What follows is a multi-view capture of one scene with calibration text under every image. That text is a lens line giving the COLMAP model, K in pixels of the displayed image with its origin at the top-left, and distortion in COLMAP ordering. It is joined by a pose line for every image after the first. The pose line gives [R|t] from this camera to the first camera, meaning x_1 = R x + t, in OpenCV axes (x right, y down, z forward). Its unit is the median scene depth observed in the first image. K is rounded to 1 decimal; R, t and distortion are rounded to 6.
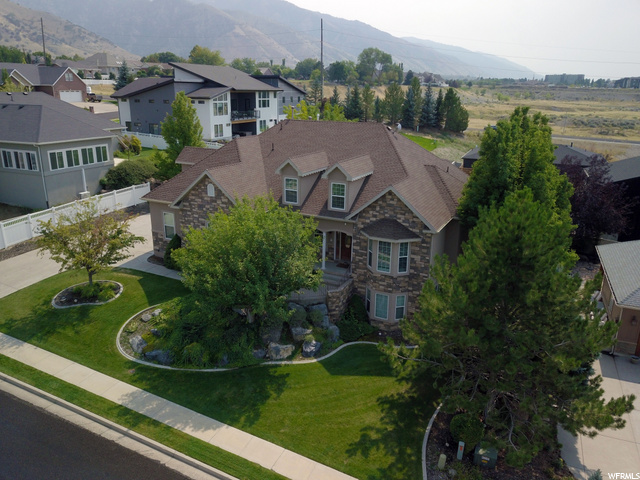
lens RADIAL K [[494.0, 0, 308.6], [0, 494.0, 242.2], [0, 0, 1]] dist [0.004944, 0.003016]
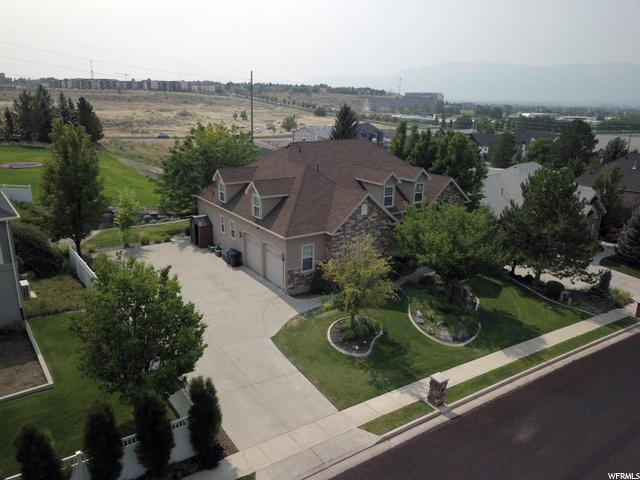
lens RADIAL K [[495.0, 0, 320.0], [0, 495.0, 240.0], [0, 0, 1]] dist [0.005307, -0.003529]
pose [[0.480143, -0.252829, 0.839965, -1.220925], [0.252943, 0.956794, 0.143407, -0.226571], [-0.839930, 0.143607, 0.523349, 0.504577]]
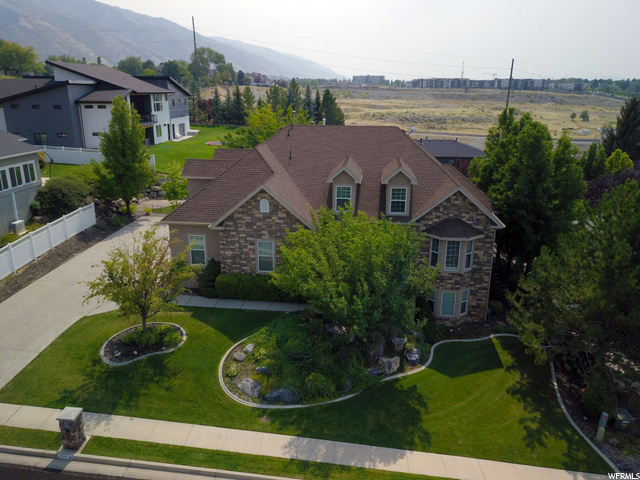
lens RADIAL K [[498.7, 0, 312.9], [0, 498.7, 240.1], [0, 0, 1]] dist [0.003862, -0.004940]
pose [[0.934731, -0.106410, 0.339050, -0.433859], [0.108471, 0.994016, 0.012926, -0.044196], [-0.338396, 0.024695, 0.940680, 0.108095]]
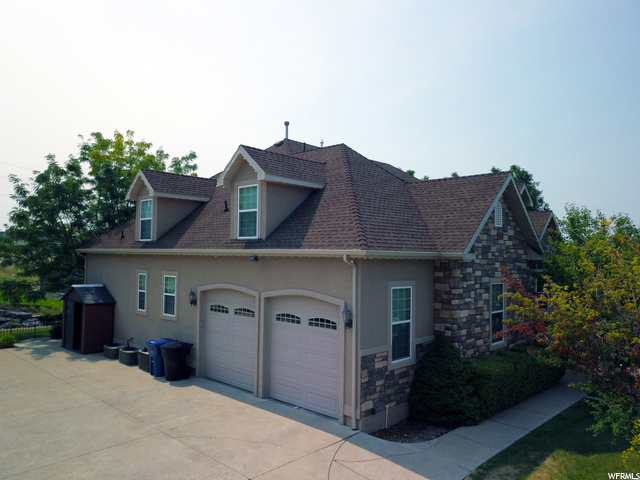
lens RADIAL K [[495.0, 0, 320.0], [0, 495.0, 240.0], [0, 0, 1]] dist [0.005307, -0.003529]
pose [[0.280830, 0.015178, 0.959638, -0.730747], [0.276388, 0.956239, -0.096007, -0.082233], [-0.919100, 0.292194, 0.264345, 1.045846]]
